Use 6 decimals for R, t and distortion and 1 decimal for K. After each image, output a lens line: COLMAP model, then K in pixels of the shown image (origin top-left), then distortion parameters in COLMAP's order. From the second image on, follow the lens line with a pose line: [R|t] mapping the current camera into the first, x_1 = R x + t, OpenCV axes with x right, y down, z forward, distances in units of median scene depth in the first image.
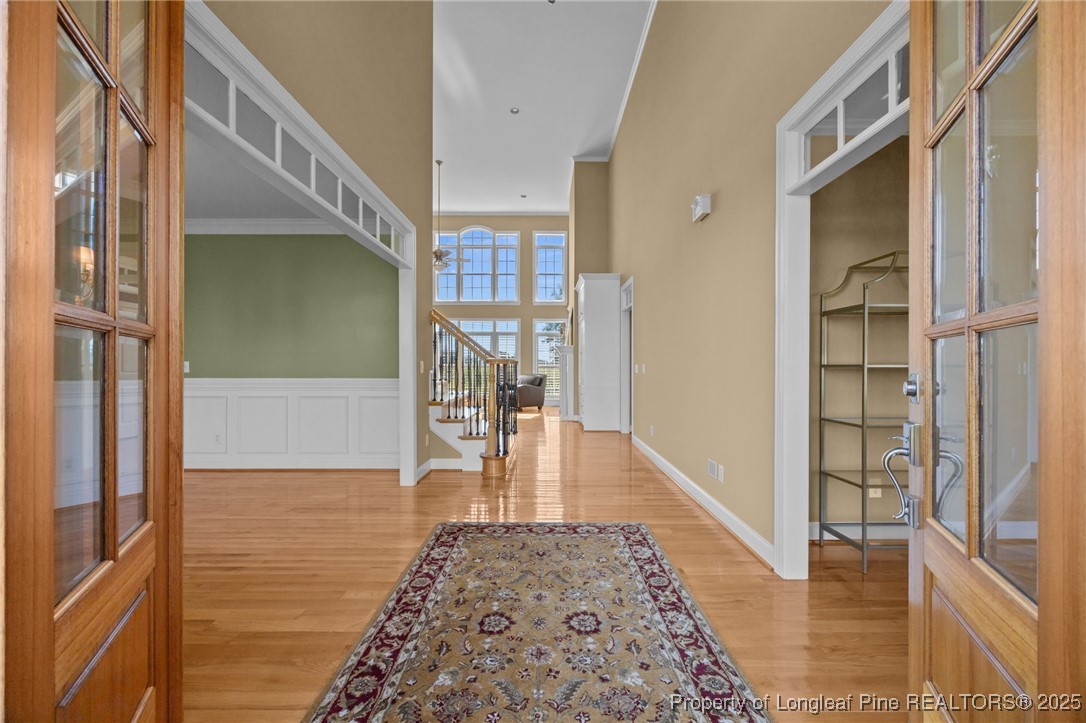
lens RADIAL K [[414.6, 0, 547.8], [0, 414.6, 366.4], [0, 0, 1]] dist [0.001256, -0.000103]
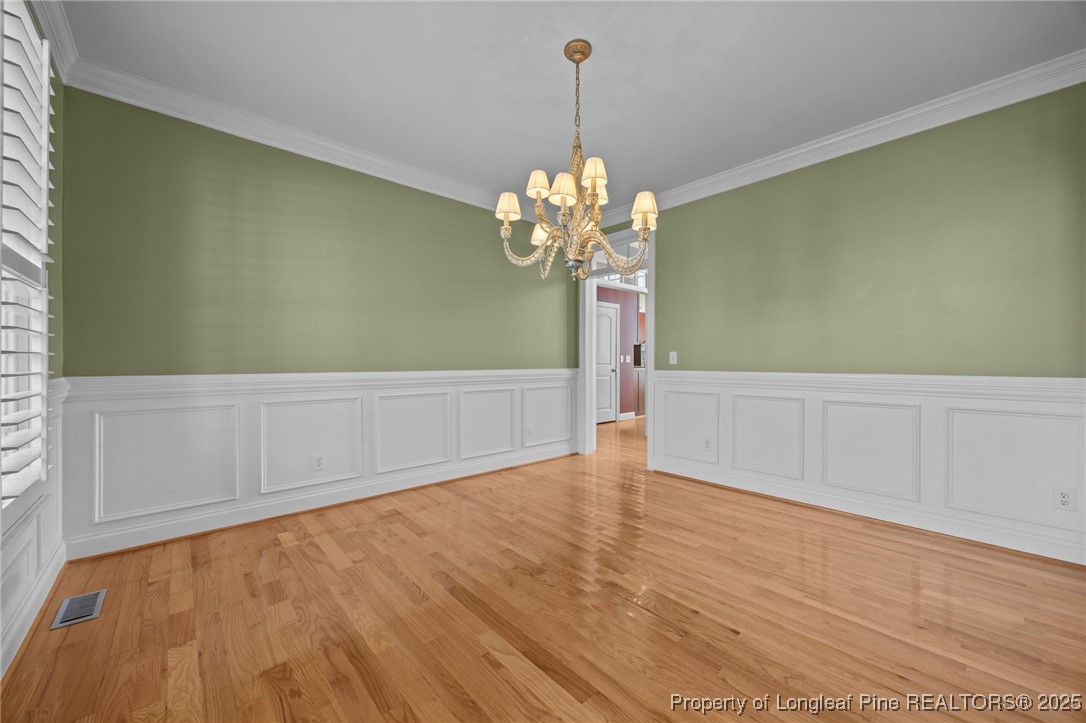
lens RADIAL K [[414.6, 0, 547.8], [0, 414.6, 366.4], [0, 0, 1]] dist [0.001256, -0.000103]
pose [[0.667542, 0.004586, -0.744558, -0.398160], [-0.000387, 0.999983, 0.005813, 0.014695], [0.744572, -0.003592, 0.667532, 0.219881]]
